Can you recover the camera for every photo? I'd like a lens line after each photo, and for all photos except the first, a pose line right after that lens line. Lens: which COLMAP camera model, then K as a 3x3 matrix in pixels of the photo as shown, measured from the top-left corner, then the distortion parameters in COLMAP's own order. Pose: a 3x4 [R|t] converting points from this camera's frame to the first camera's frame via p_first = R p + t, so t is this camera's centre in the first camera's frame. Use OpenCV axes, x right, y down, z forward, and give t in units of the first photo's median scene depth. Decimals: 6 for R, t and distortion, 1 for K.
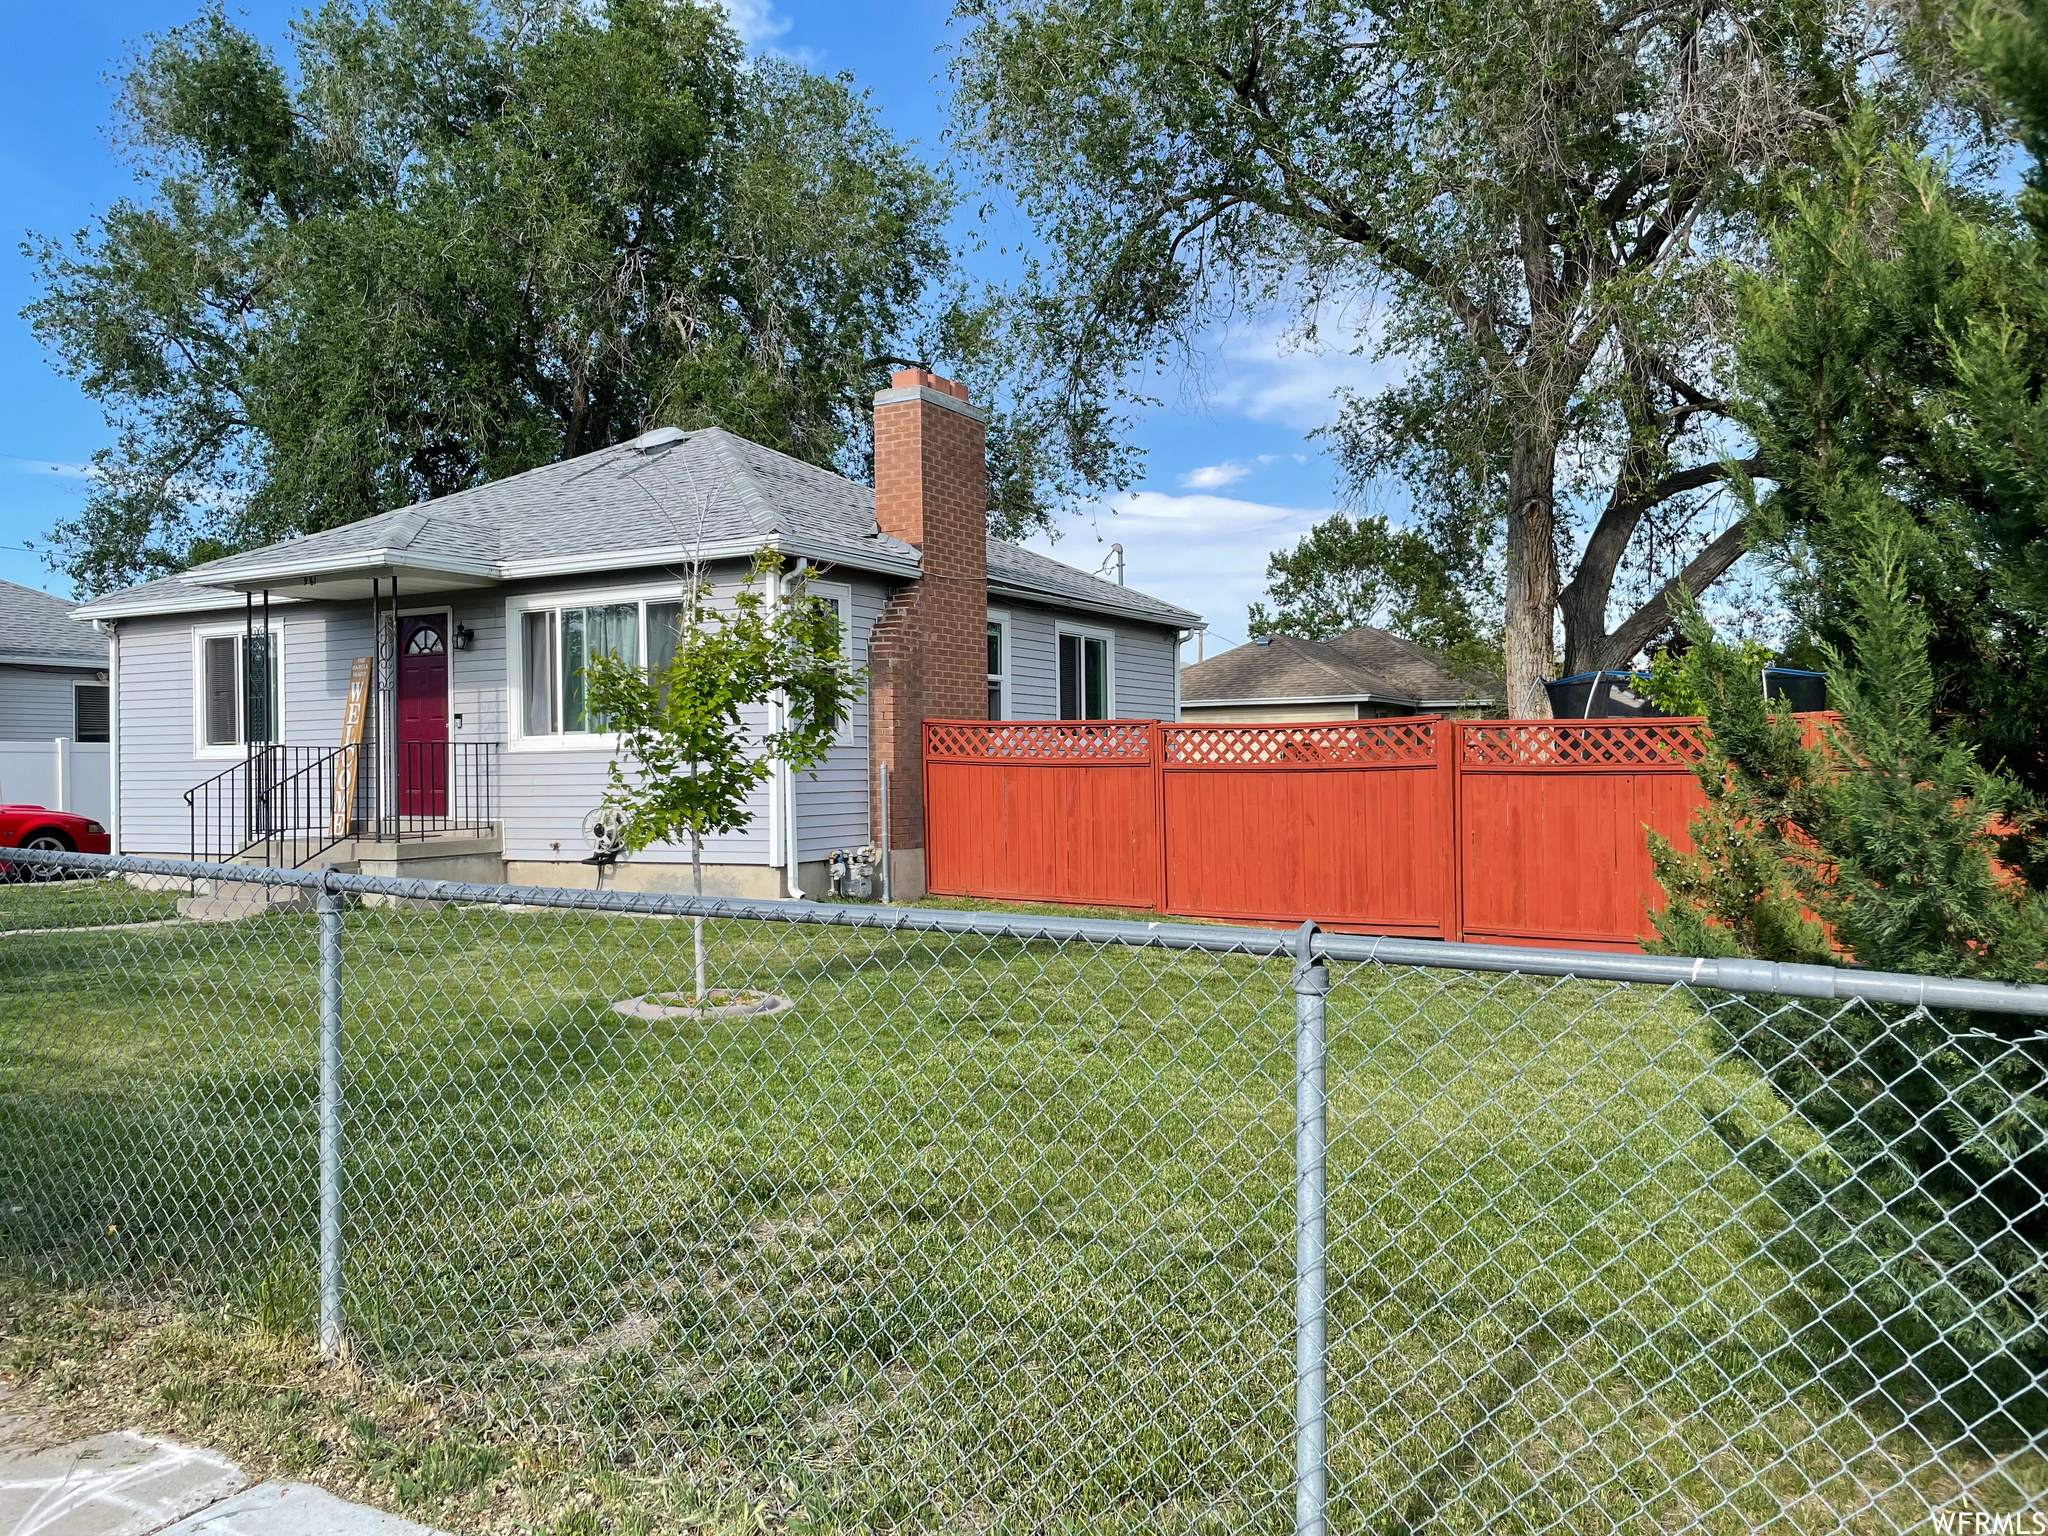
lens RADIAL K [[1565.4, 0, 1025.1], [0, 1565.4, 767.2], [0, 0, 1]] dist [0.066546, -0.085582]
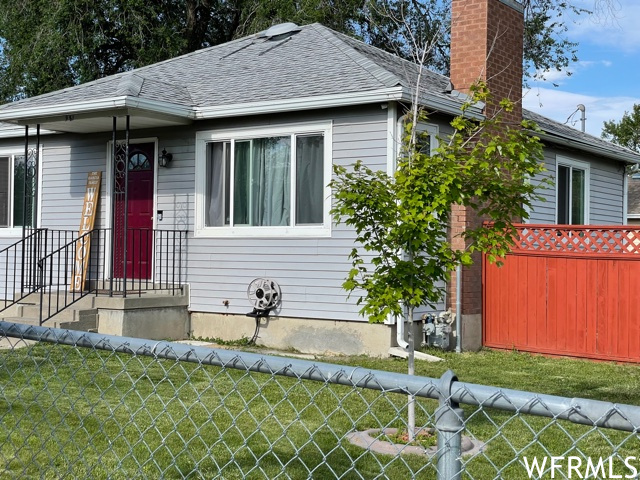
lens RADIAL K [[966.0, 0, 319.6], [0, 966.0, 239.9], [0, 0, 1]] dist [0.060392, 0.000000]
pose [[0.993761, 0.027069, -0.108197, -0.115298], [-0.028529, 0.999521, -0.011972, 0.000132], [0.107821, 0.014984, 0.994057, 0.119880]]
